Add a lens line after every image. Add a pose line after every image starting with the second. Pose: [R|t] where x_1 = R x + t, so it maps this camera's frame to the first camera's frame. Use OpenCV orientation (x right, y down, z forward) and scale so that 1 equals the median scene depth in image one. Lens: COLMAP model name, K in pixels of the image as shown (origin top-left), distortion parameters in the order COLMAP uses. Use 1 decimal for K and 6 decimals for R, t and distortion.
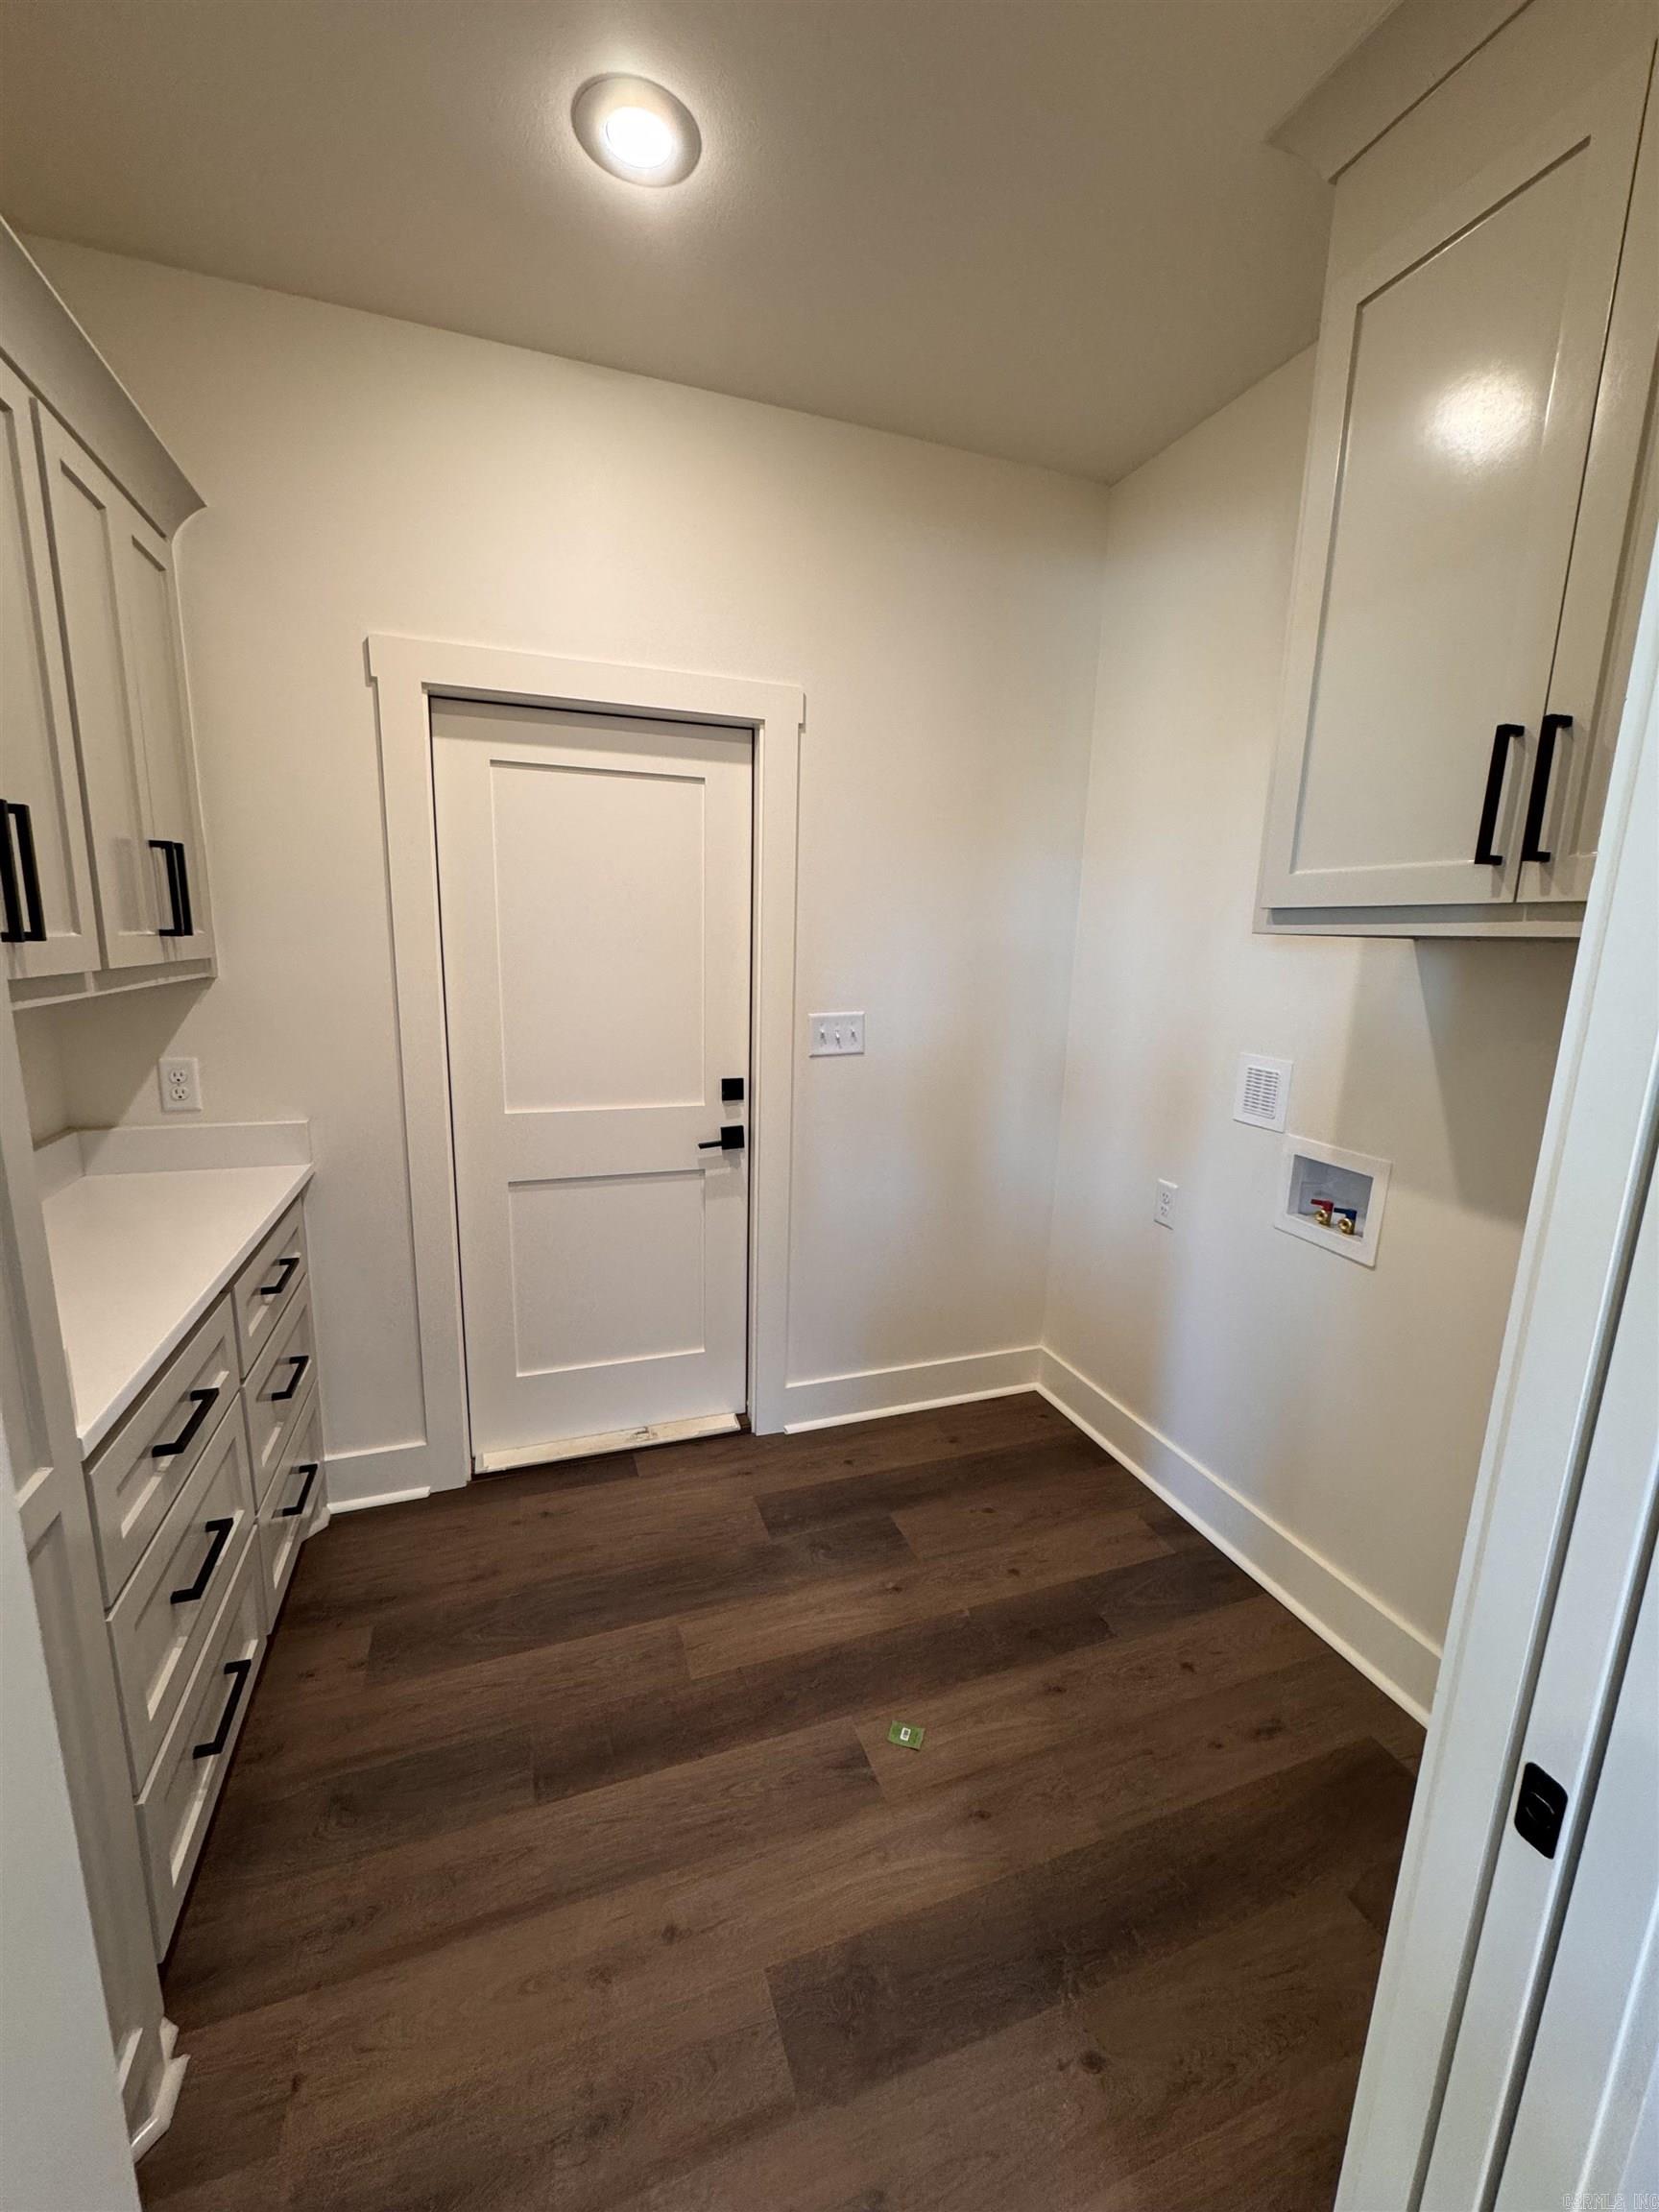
lens RADIAL K [[886.4, 0, 829.5], [0, 886.4, 1106.0], [0, 0, 1]] dist [-0.002705, -0.000546]
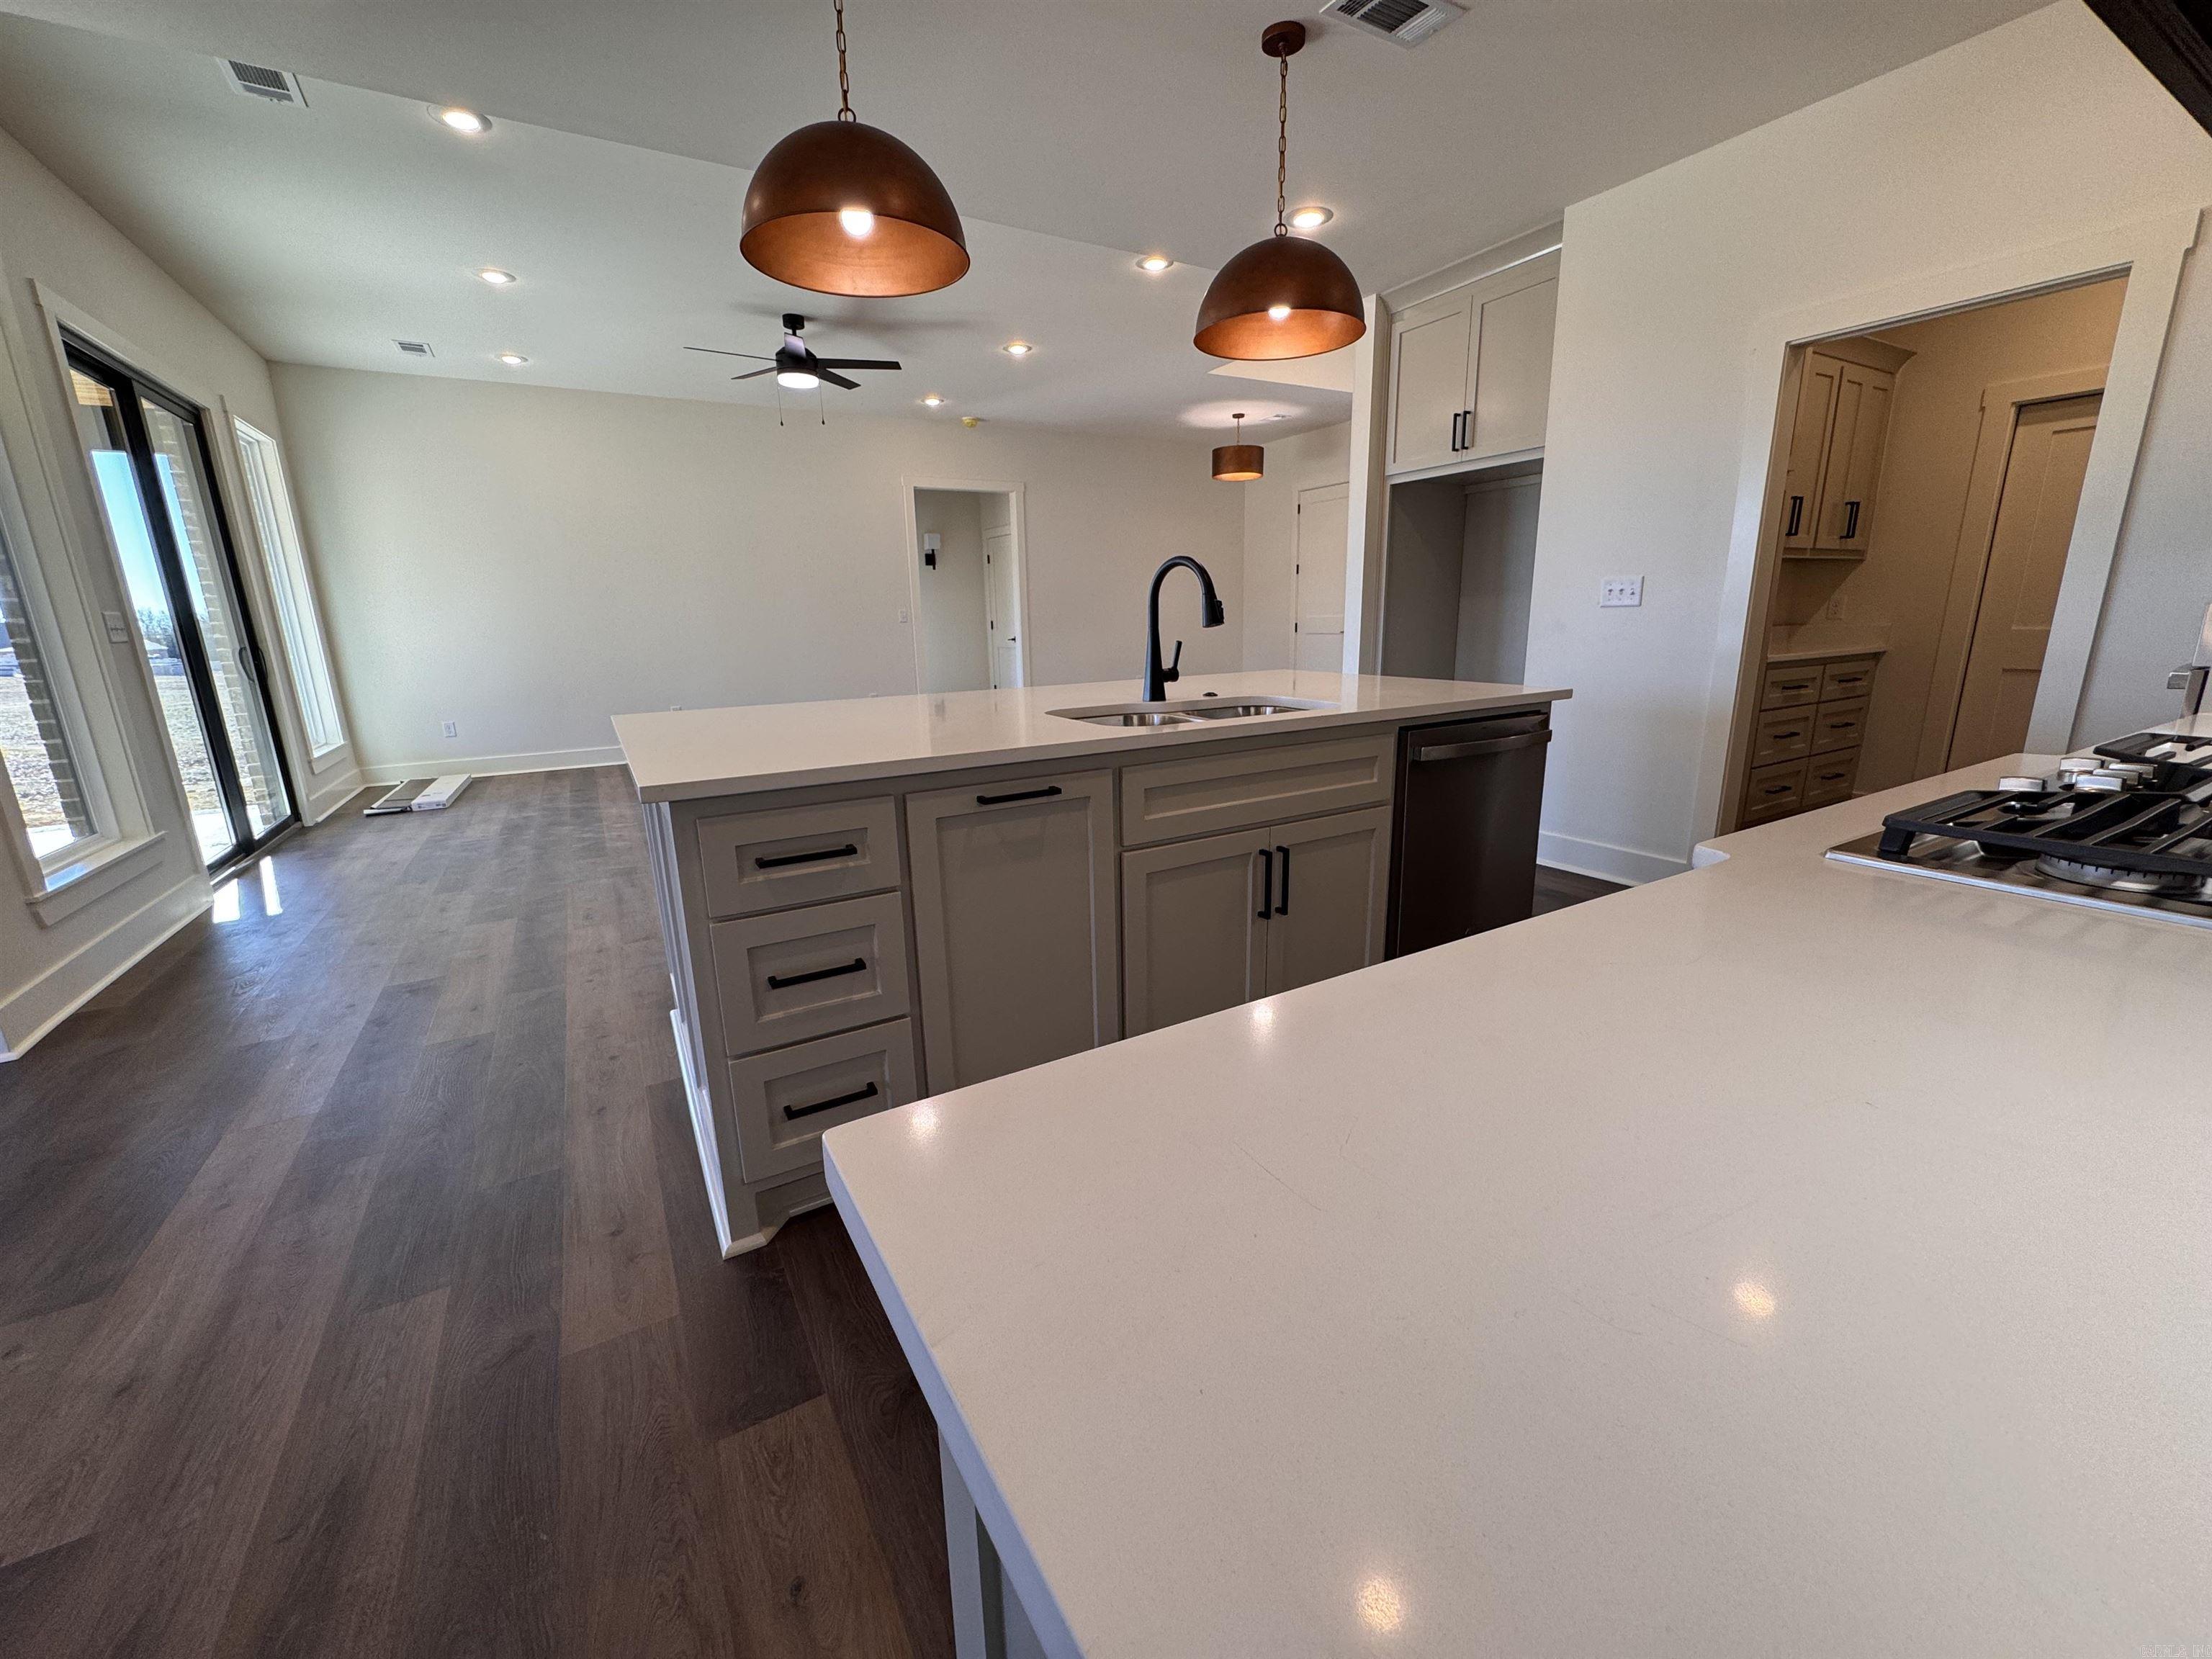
lens RADIAL K [[886.4, 0, 1106.0], [0, 886.4, 829.5], [0, 0, 1]] dist [-0.002705, -0.000546]
pose [[0.184526, 0.207345, -0.960707, 1.354876], [-0.162674, 0.970454, 0.178203, 0.468140], [0.969272, 0.123399, 0.212803, -1.377922]]
